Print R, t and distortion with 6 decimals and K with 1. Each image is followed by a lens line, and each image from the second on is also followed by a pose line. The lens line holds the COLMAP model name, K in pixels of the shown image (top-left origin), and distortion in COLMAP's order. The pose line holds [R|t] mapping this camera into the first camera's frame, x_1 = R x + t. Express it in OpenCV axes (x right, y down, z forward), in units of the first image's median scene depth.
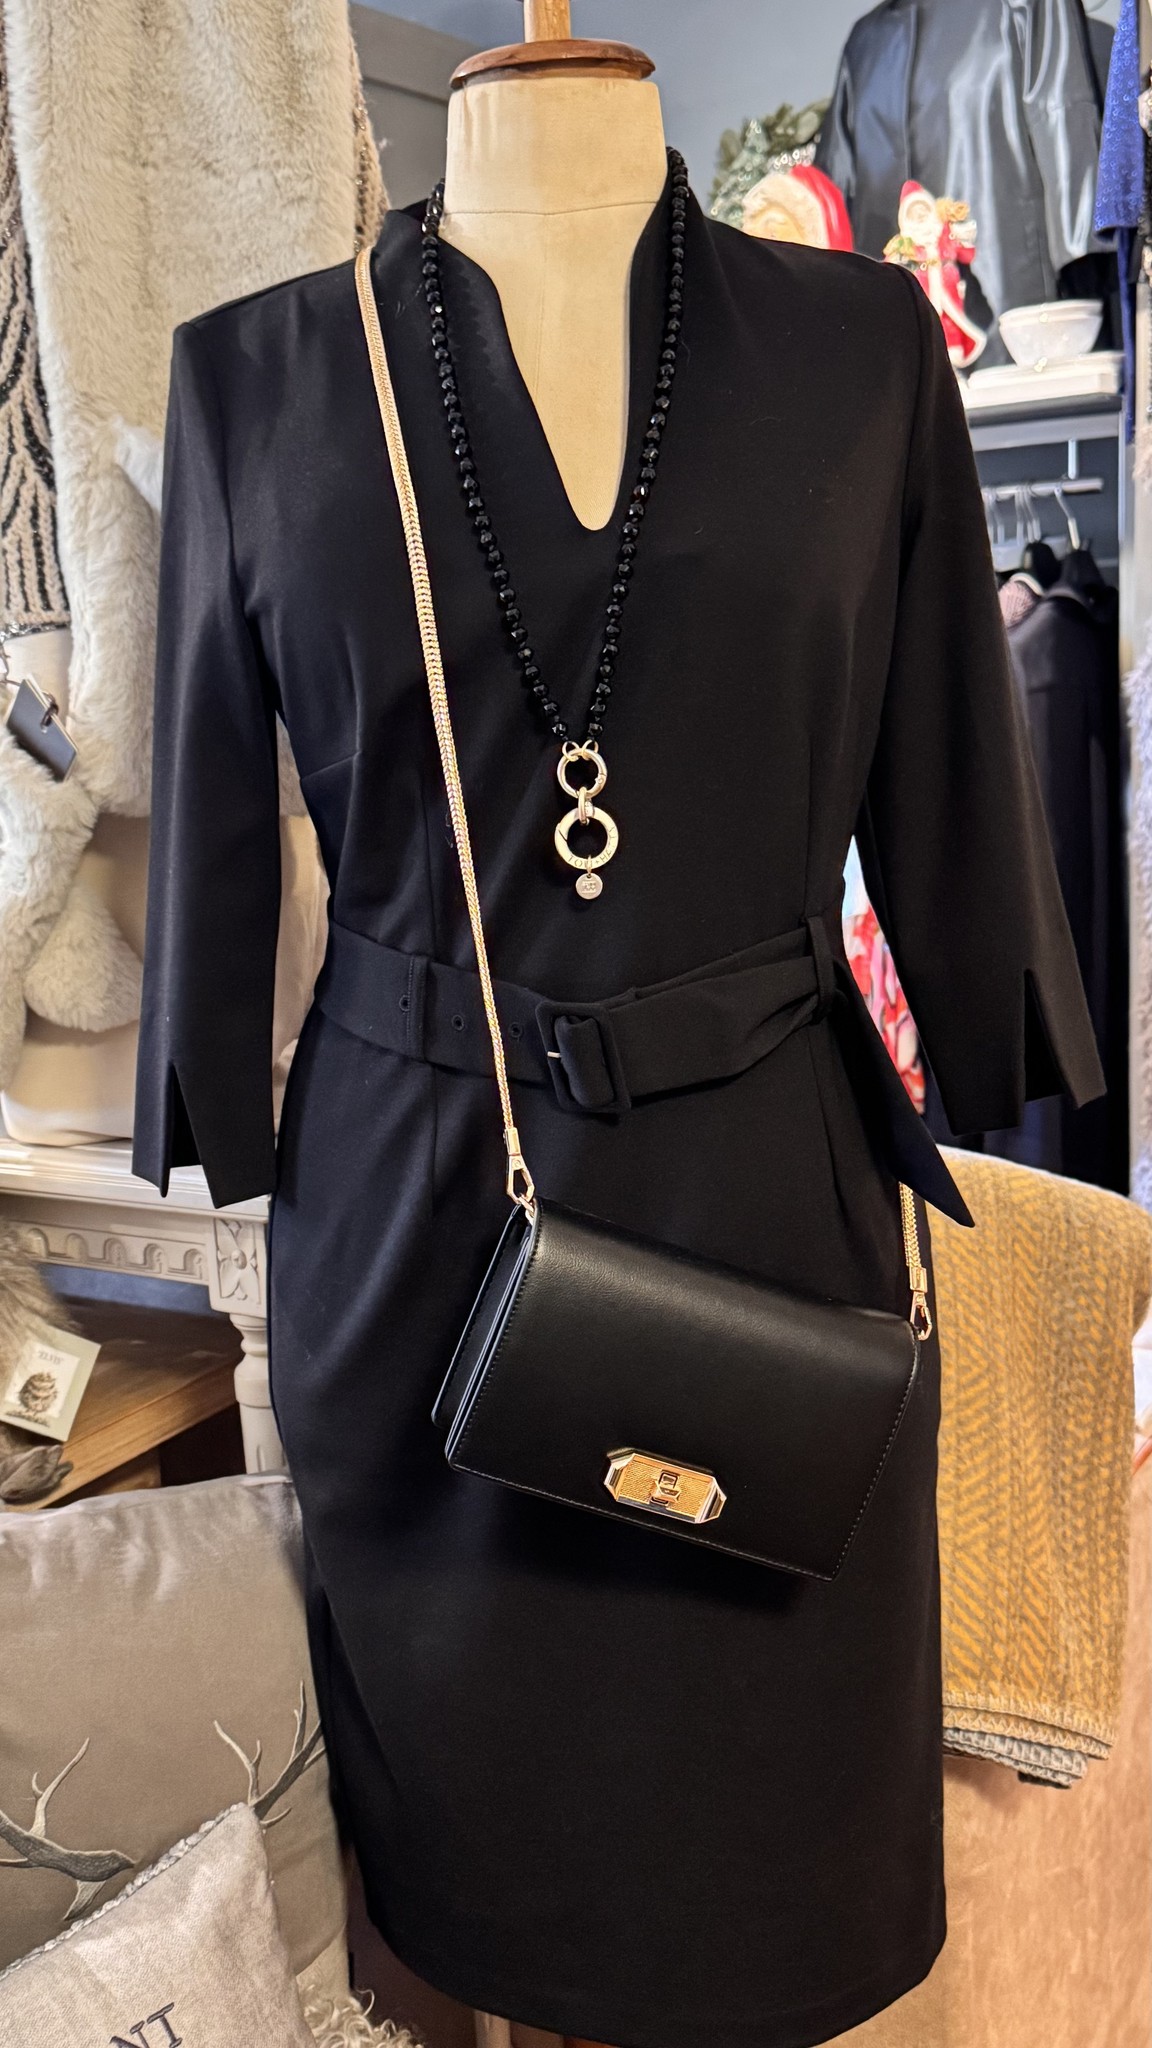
lens RADIAL K [[2145.0, 0, 581.5], [0, 2145.0, 1023.7], [0, 0, 1]] dist [0.078199, 0.000000]
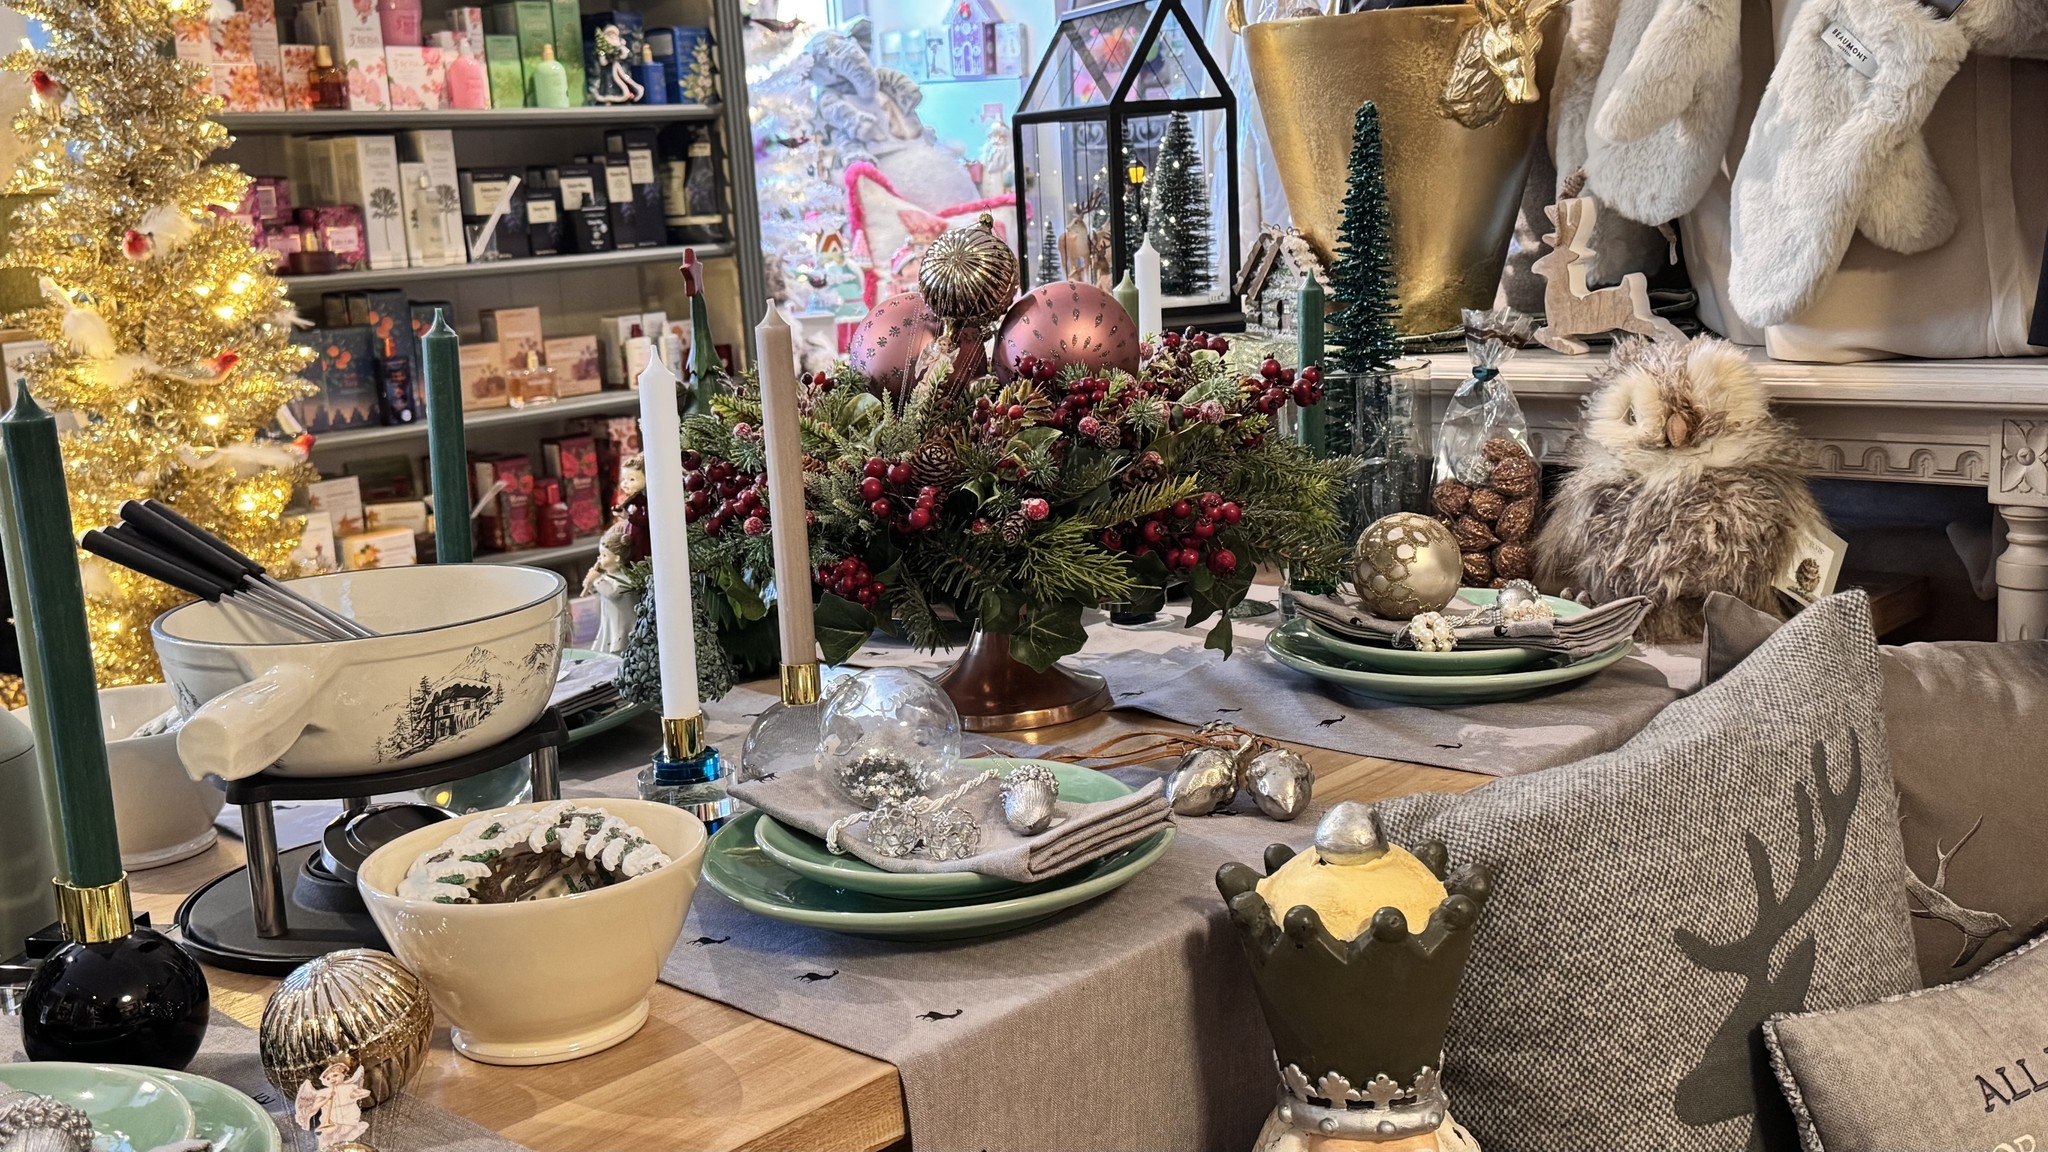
lens RADIAL K [[2145.0, 0, 1085.5], [0, 2145.0, 577.2], [0, 0, 1]] dist [0.078199, 0.000000]
pose [[0.986516, 0.042164, -0.158141, -0.497961], [-0.041910, 0.999109, 0.004940, 0.201411], [0.158208, 0.001754, 0.987404, -0.237556]]
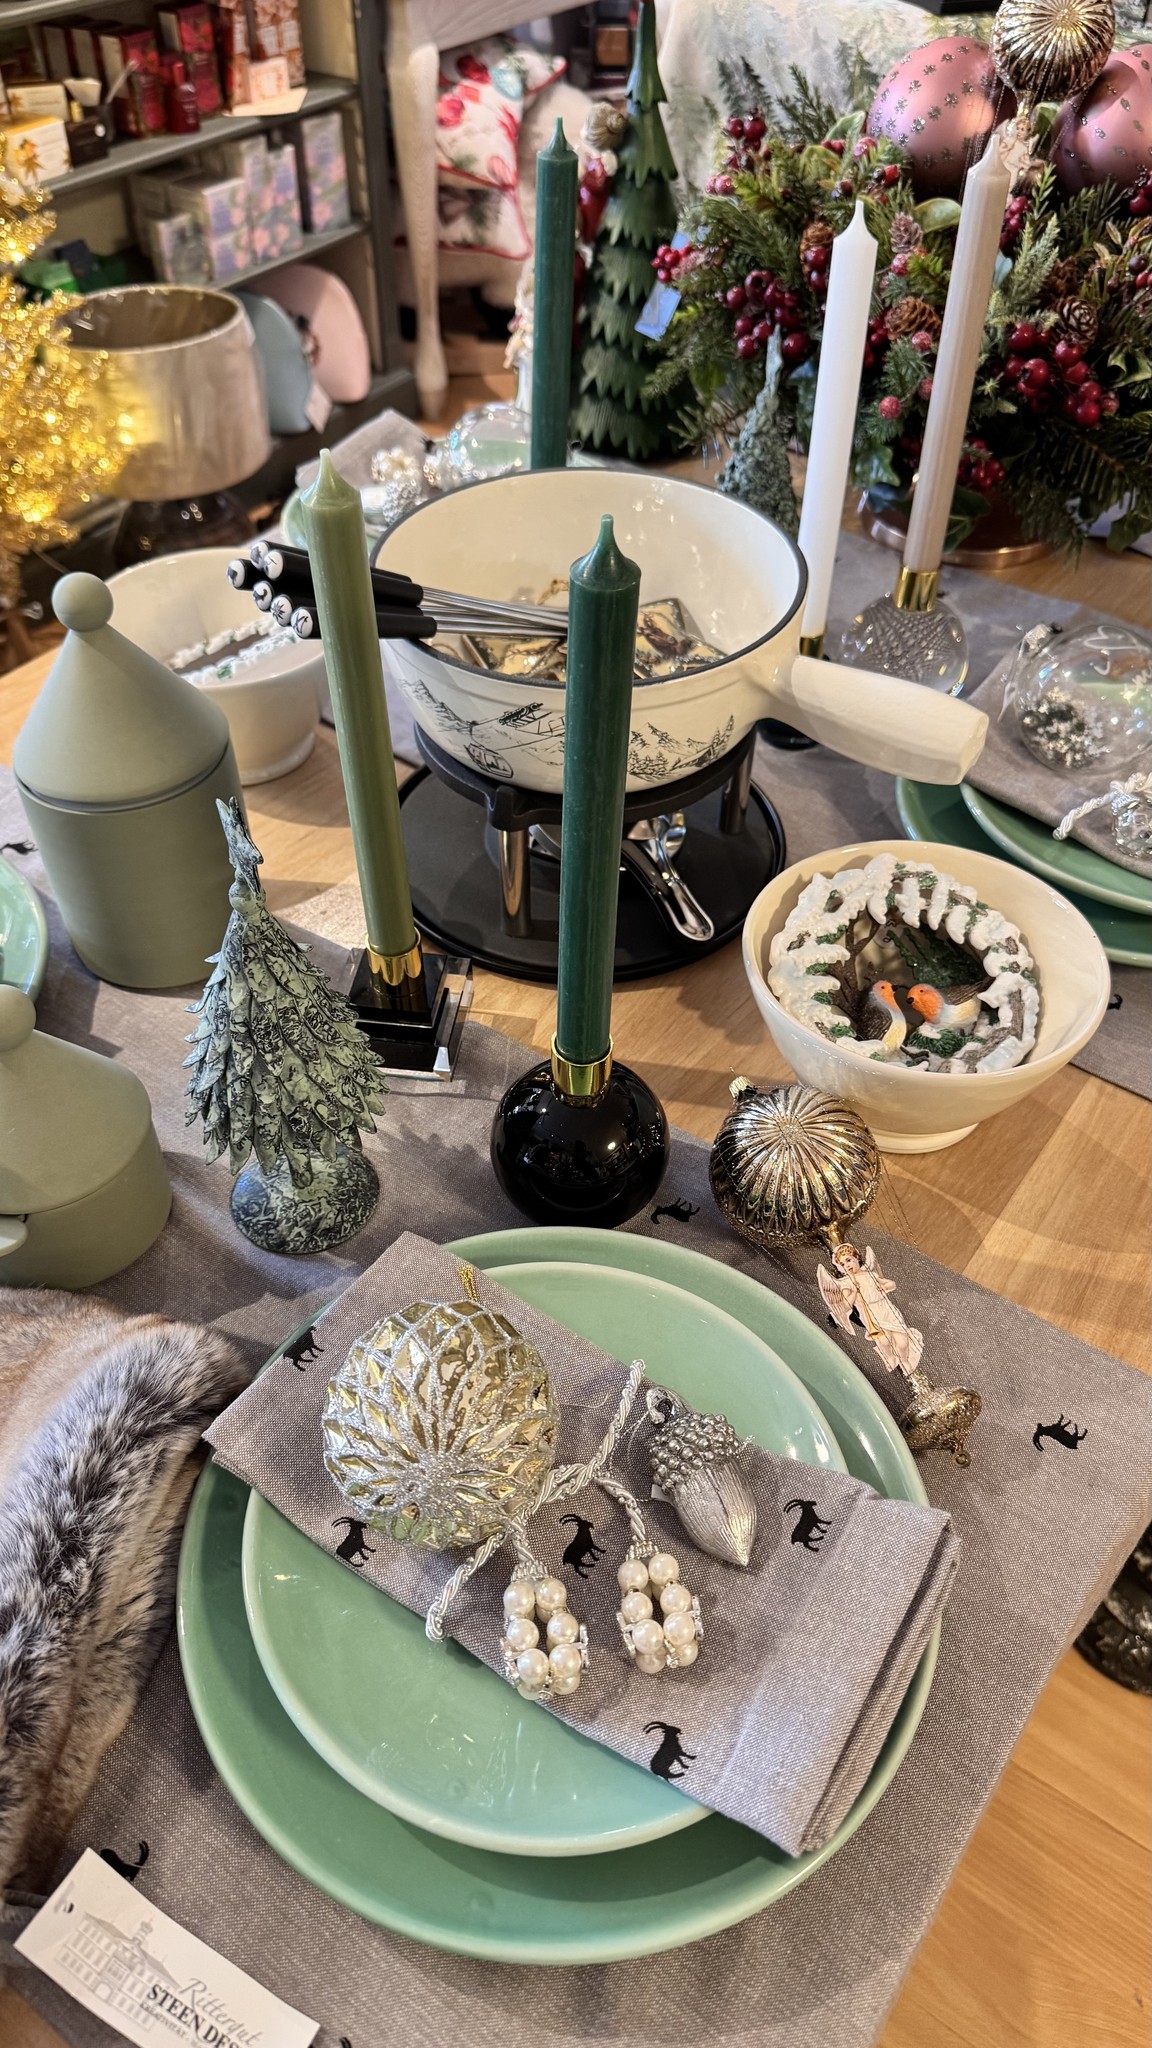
lens RADIAL K [[1452.7, 0, 566.6], [0, 1452.7, 1040.0], [0, 0, 1]] dist [0.027409, -0.034589]
pose [[0.995789, 0.091636, -0.002745, -0.946574], [-0.073761, 0.818605, 0.569601, 0.057180], [0.054443, -0.567000, 0.821917, 0.078745]]
